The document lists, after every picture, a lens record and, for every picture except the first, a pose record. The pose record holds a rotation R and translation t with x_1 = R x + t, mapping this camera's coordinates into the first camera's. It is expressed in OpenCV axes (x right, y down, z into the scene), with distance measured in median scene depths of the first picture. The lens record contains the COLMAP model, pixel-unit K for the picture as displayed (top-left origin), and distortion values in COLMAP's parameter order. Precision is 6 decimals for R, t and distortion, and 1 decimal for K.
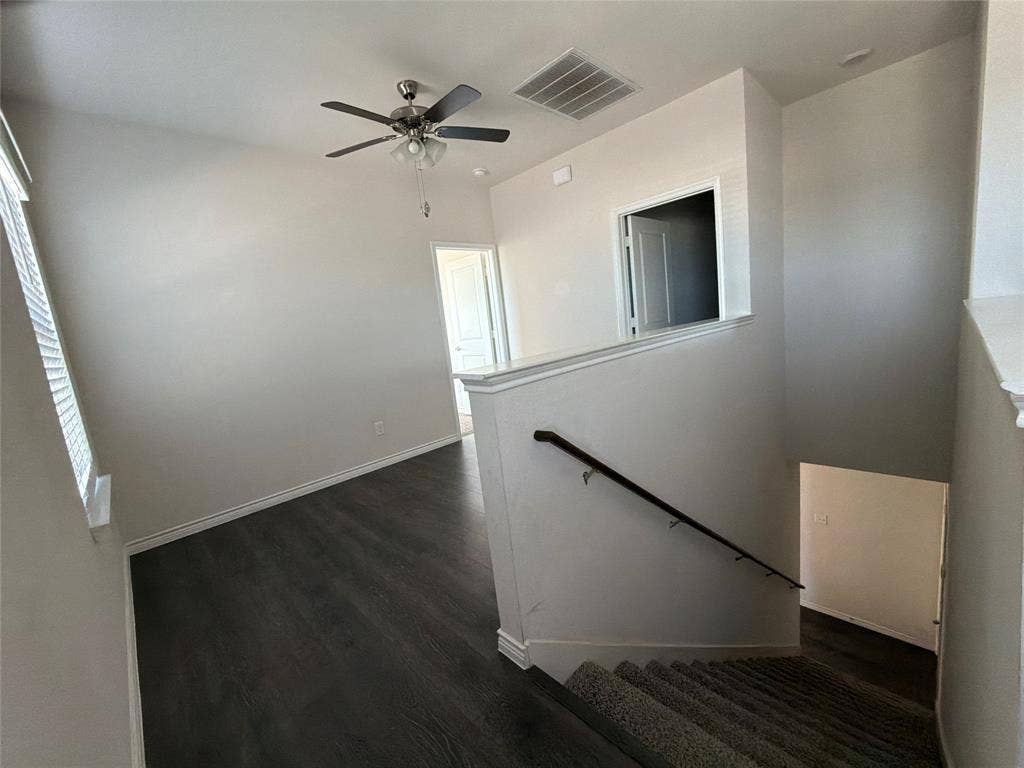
lens RADIAL K [[405.8, 0, 514.0], [0, 405.8, 381.9], [0, 0, 1]] dist [0.000121, 0.000099]
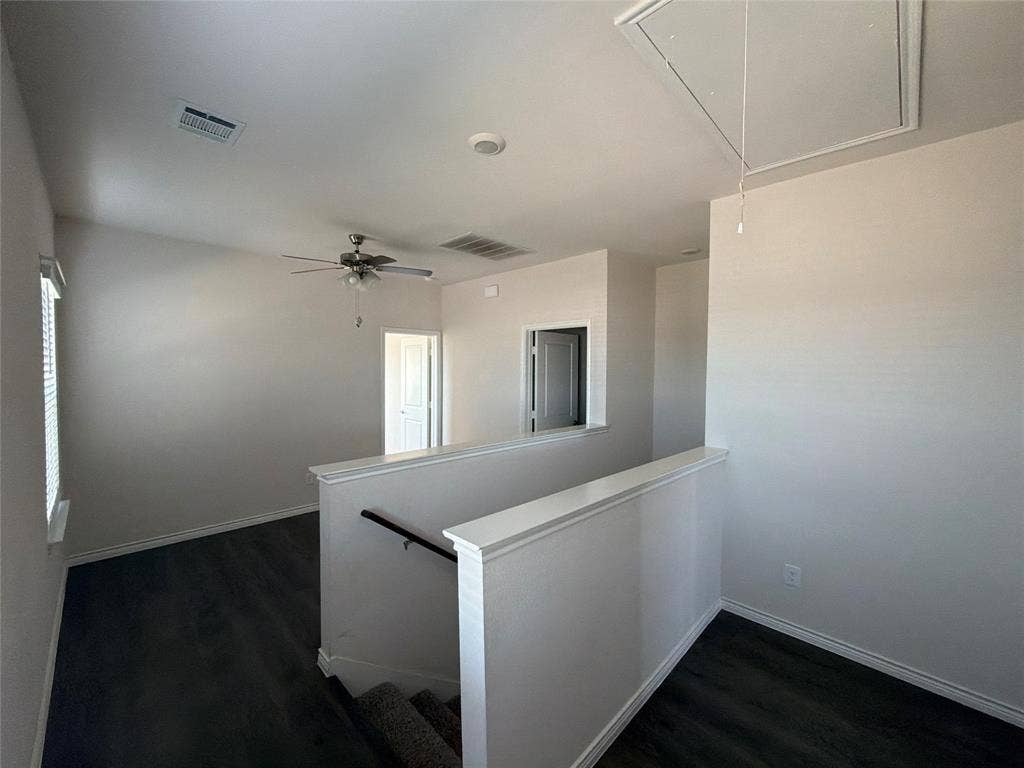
lens RADIAL K [[405.8, 0, 514.0], [0, 405.8, 381.9], [0, 0, 1]] dist [0.000121, 0.000099]
pose [[0.992537, 0.120241, 0.020295, 0.256464], [-0.116945, 0.985744, -0.120963, -0.114592], [-0.034550, 0.117687, 0.992449, -0.284792]]
